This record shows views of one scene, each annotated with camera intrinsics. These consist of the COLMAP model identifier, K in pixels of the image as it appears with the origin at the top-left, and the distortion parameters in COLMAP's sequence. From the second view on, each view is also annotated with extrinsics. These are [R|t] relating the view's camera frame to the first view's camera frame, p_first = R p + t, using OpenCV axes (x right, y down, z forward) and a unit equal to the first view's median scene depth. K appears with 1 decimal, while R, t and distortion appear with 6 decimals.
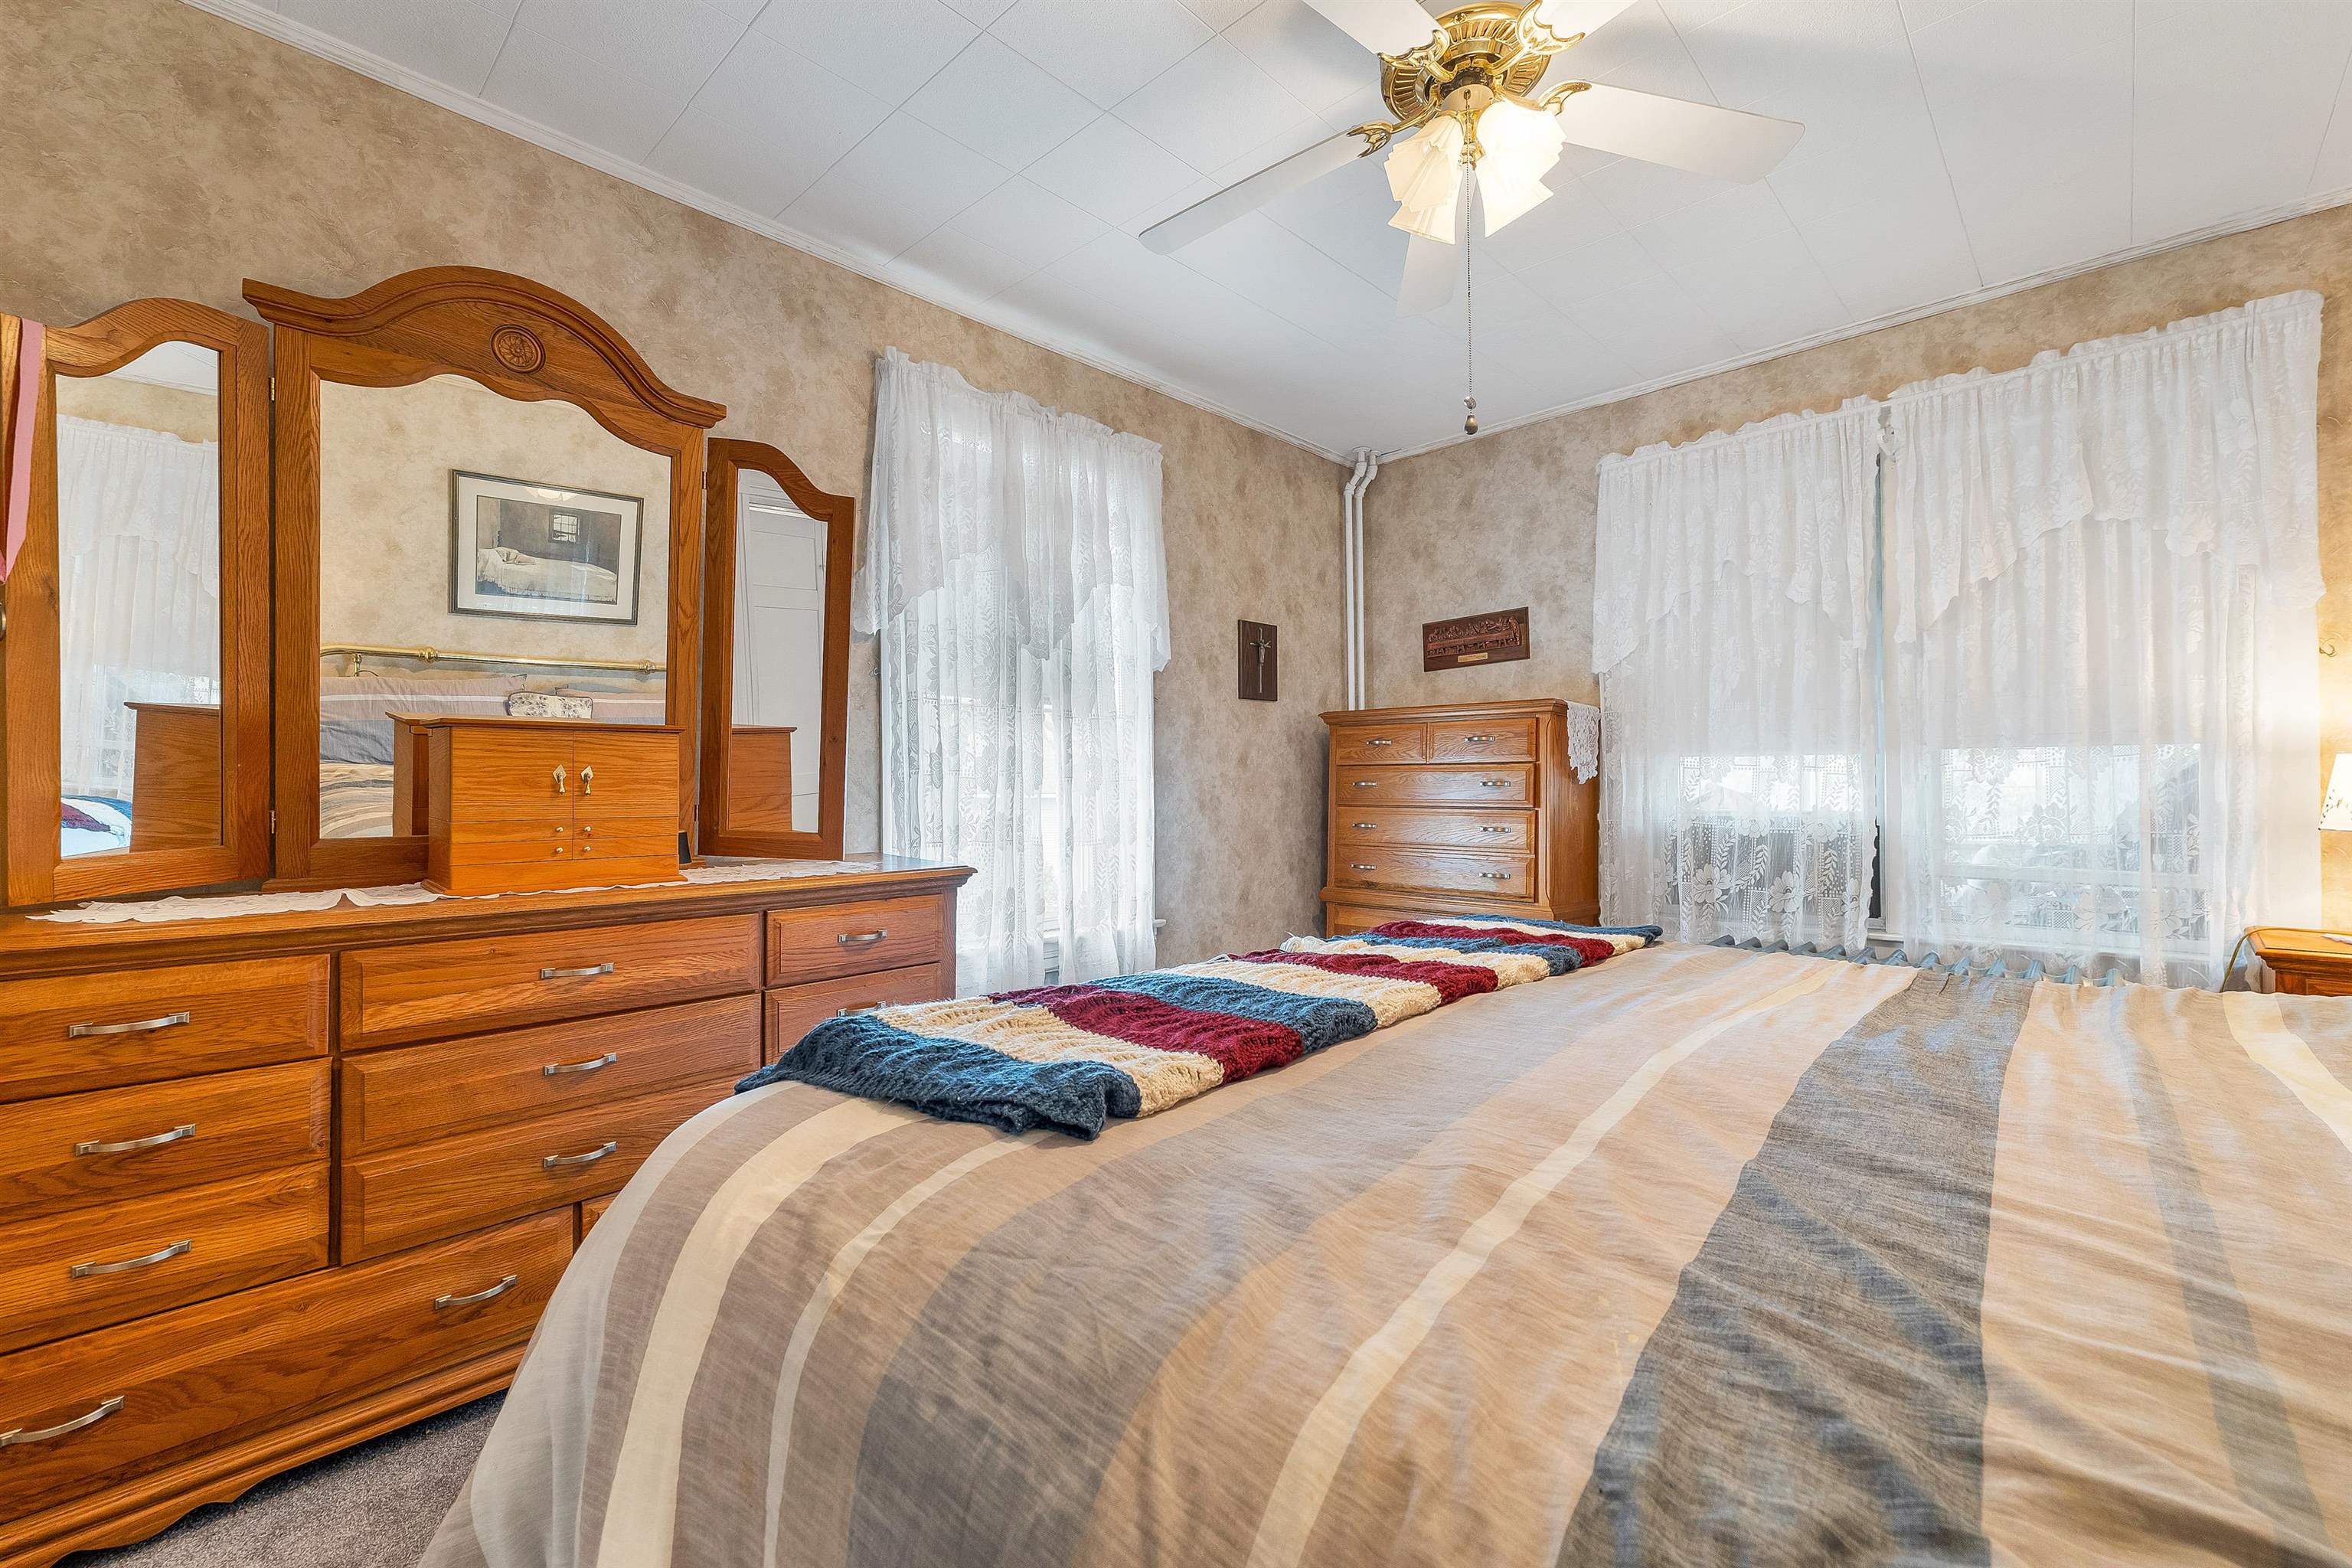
lens RADIAL K [[943.5, 0, 1181.7], [0, 943.5, 797.2], [0, 0, 1]] dist [0.000377, 0.000028]
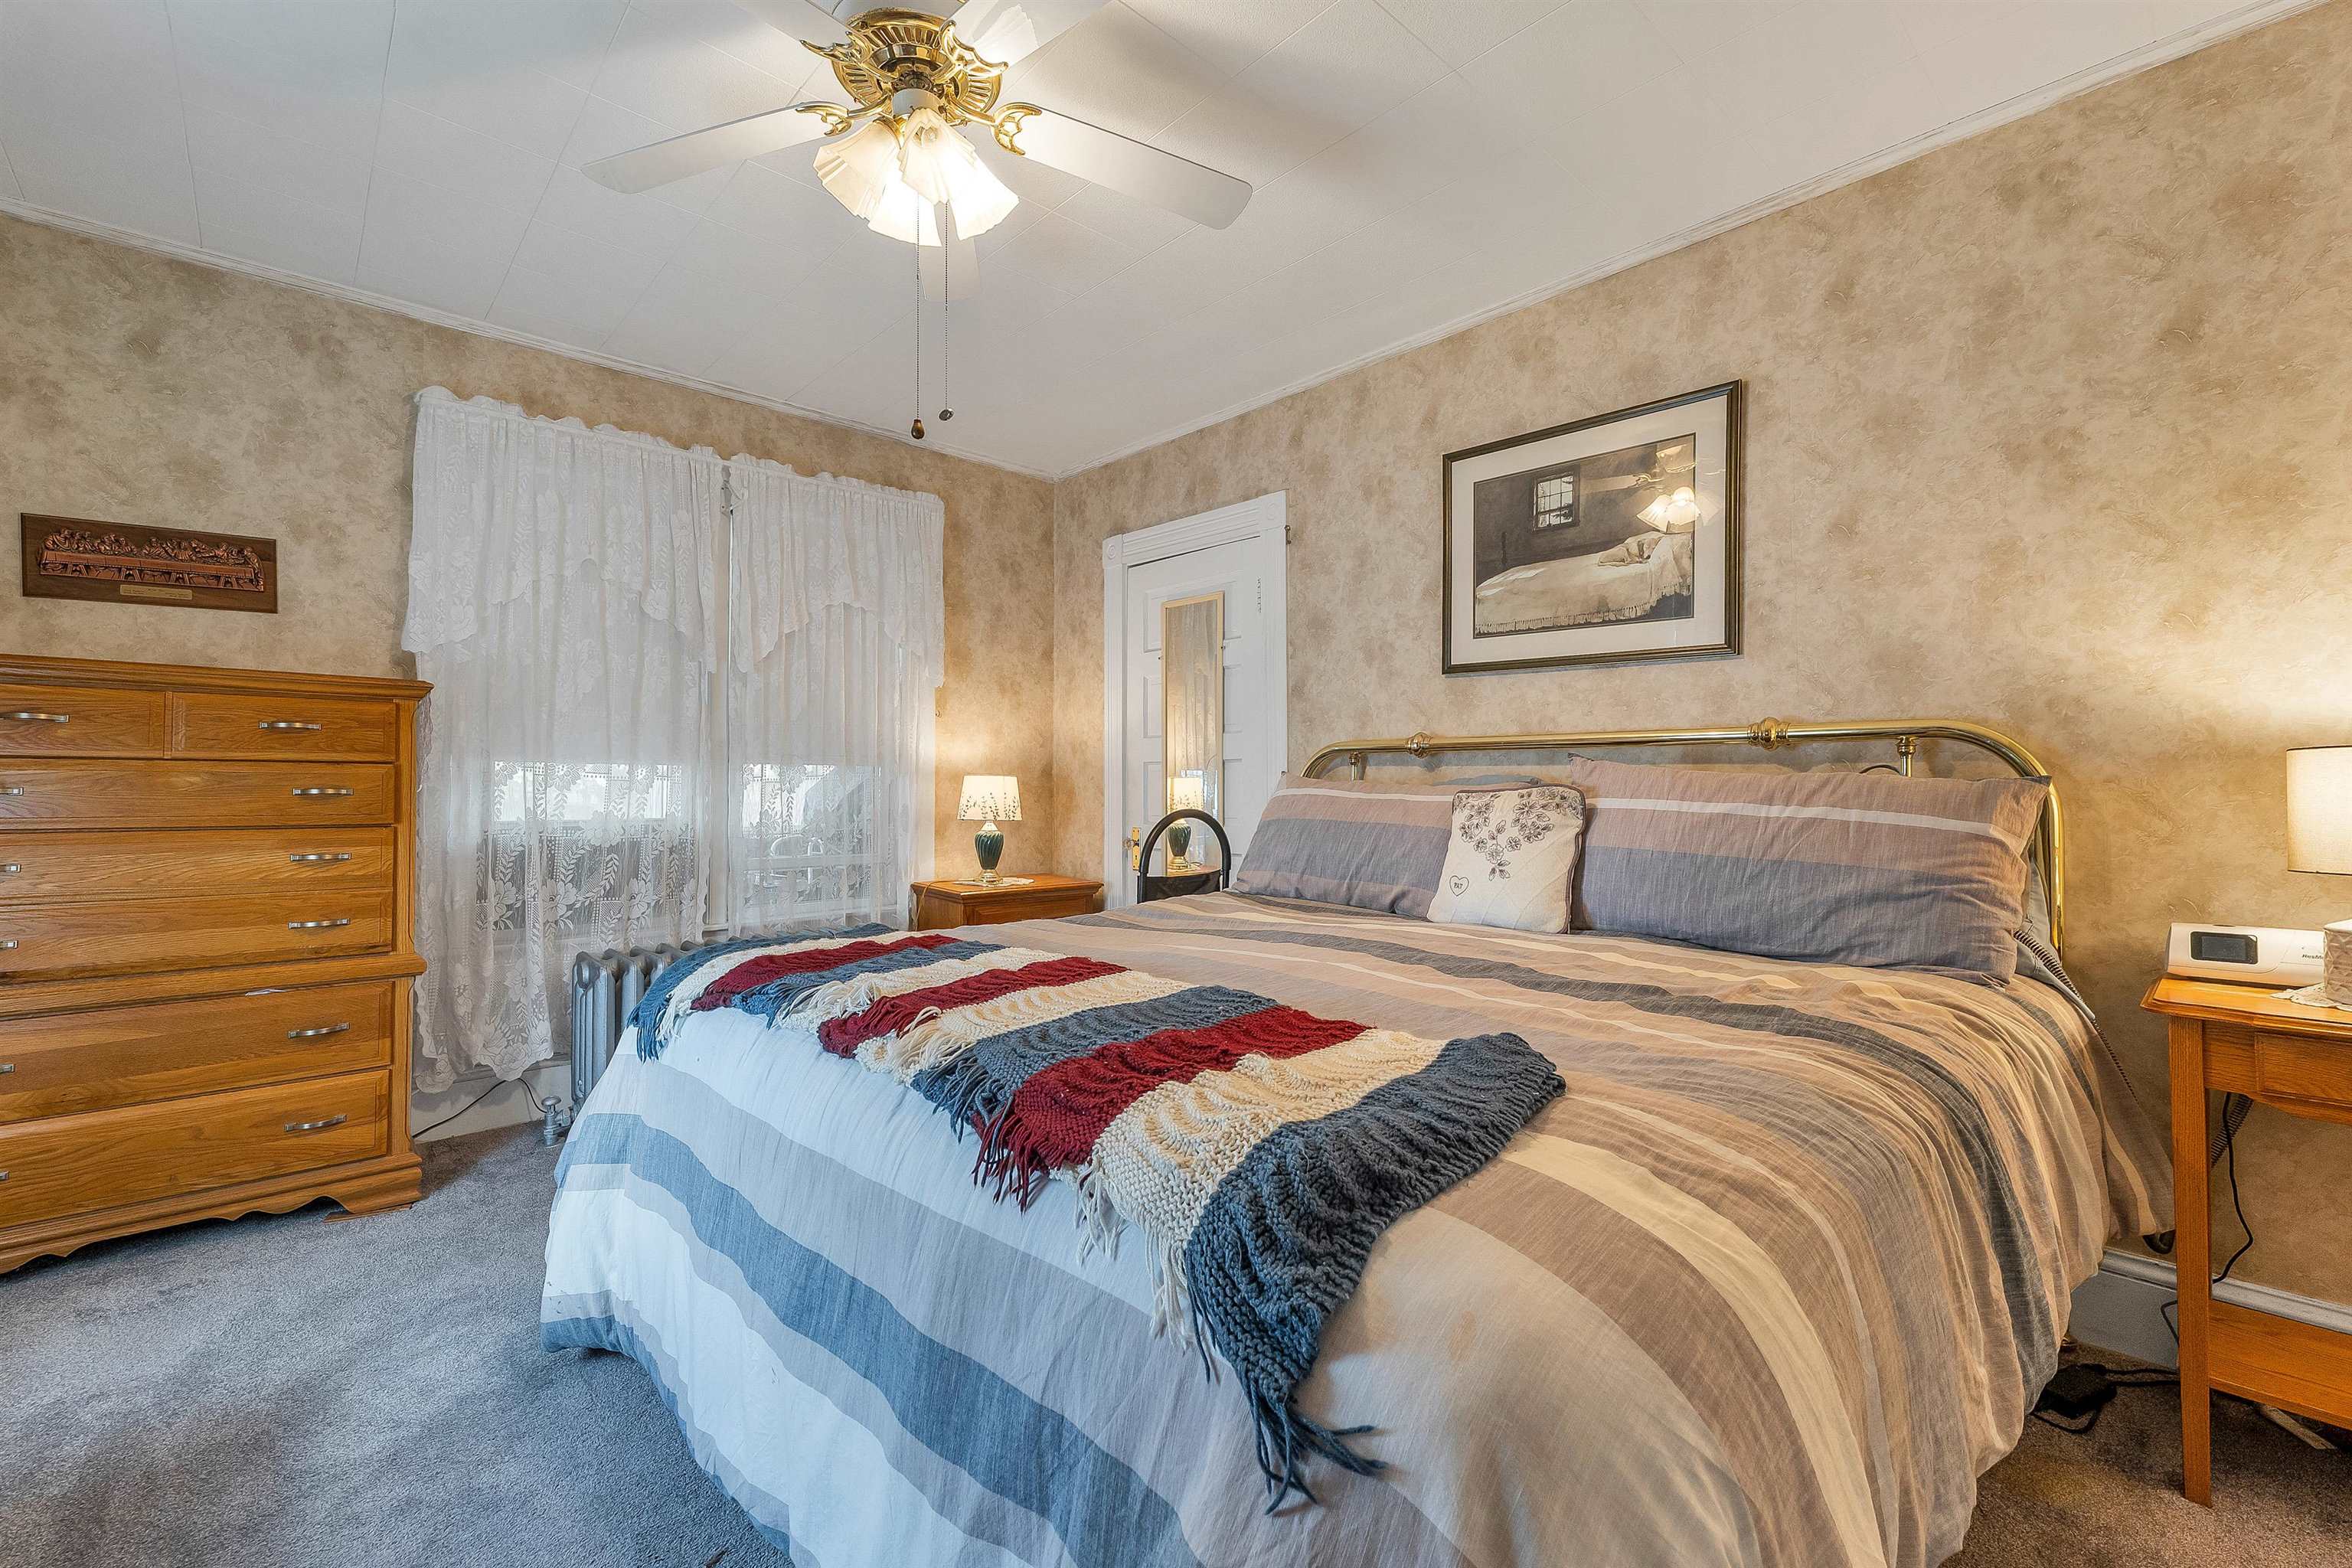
lens RADIAL K [[959.9, 0, 1169.1], [0, 959.9, 782.0], [0, 0, 1]] dist [0.001193, 0.000232]
pose [[0.098354, 0.013075, 0.995066, -0.330834], [0.013078, 0.999810, -0.014430, -0.002574], [-0.995066, 0.014433, 0.098165, 0.320629]]
